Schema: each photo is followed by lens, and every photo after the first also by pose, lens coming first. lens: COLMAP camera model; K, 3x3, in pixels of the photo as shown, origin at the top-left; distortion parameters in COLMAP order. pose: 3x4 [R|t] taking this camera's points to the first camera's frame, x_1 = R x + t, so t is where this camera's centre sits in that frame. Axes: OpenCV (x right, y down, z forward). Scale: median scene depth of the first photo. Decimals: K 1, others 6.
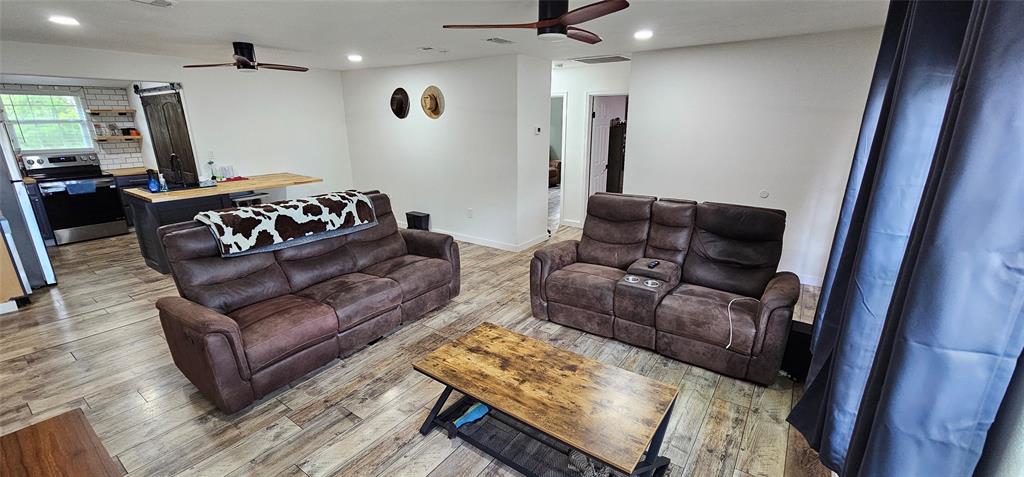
lens RADIAL K [[416.7, 0, 512.0], [0, 416.7, 238.5], [0, 0, 1]] dist [0.000696, 0.000265]
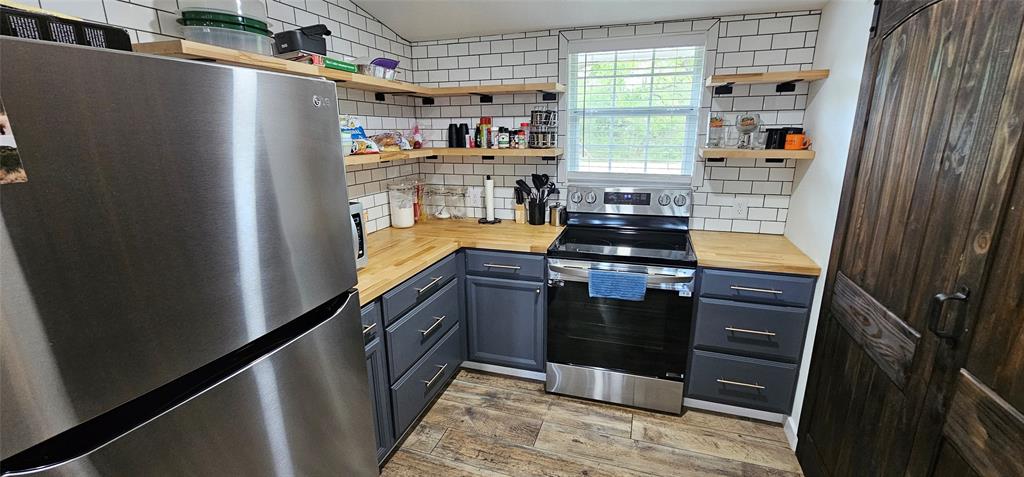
lens RADIAL K [[425.3, 0, 514.4], [0, 425.3, 243.1], [0, 0, 1]] dist [-0.000079, 0.000021]
pose [[0.300286, 0.244146, -0.922074, -0.657980], [-0.262202, 0.950575, 0.166303, -0.178645], [0.917103, 0.191832, 0.349460, 0.708987]]
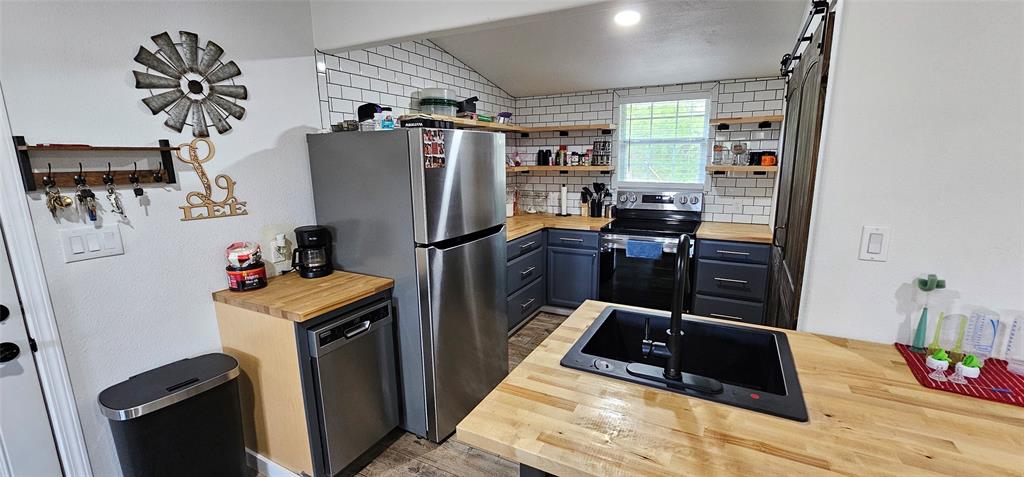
lens RADIAL K [[416.7, 0, 512.0], [0, 416.7, 238.5], [0, 0, 1]] dist [0.000696, 0.000265]
pose [[0.134894, 0.193520, -0.971779, -0.447786], [-0.269389, 0.950964, 0.151981, -0.160080], [0.953537, 0.241285, 0.180411, 0.649831]]
